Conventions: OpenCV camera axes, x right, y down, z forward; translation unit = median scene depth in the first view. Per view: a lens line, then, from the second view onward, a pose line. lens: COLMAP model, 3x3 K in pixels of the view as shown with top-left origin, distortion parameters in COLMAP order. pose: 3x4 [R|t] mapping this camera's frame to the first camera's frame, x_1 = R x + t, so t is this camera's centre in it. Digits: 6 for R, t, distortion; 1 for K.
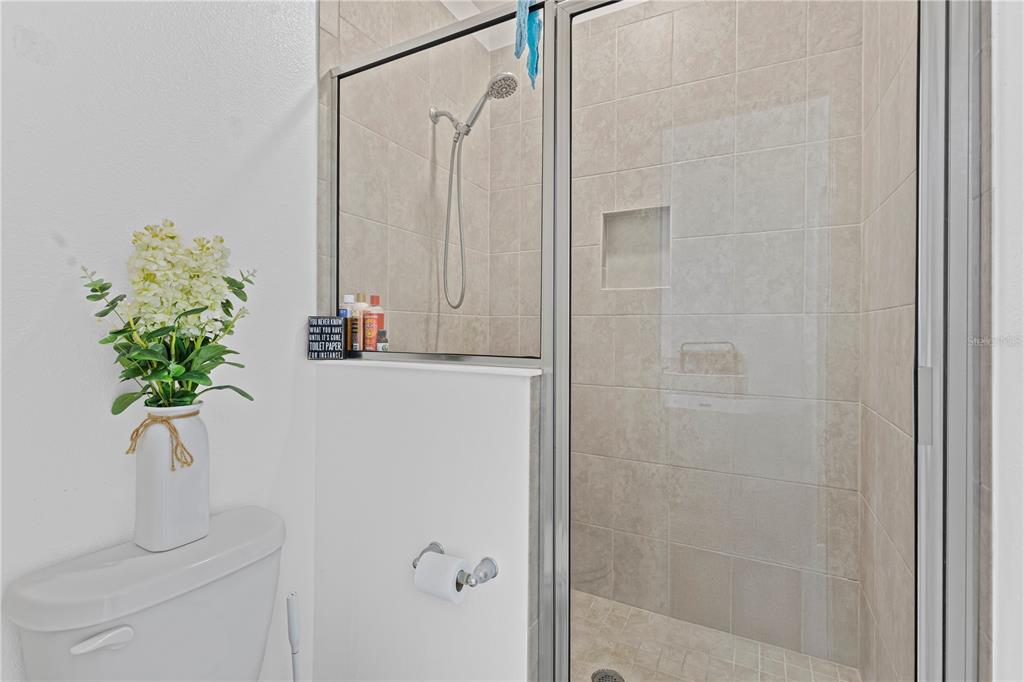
lens RADIAL K [[459.0, 0, 511.2], [0, 459.0, 333.8], [0, 0, 1]] dist [0.003639, -0.000296]
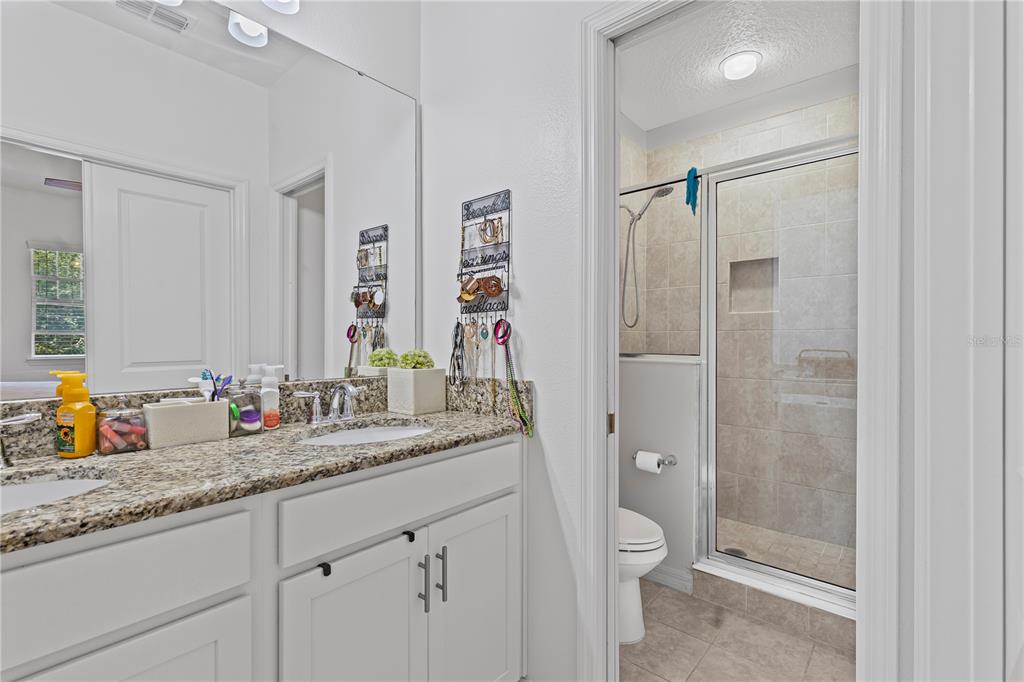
lens RADIAL K [[459.0, 0, 510.6], [0, 459.0, 346.0], [0, 0, 1]] dist [0.003639, -0.000296]
pose [[0.974045, -0.002642, -0.226337, -0.160628], [0.003758, 0.999983, 0.004501, 0.000883], [0.226321, -0.005235, 0.974039, -0.633193]]
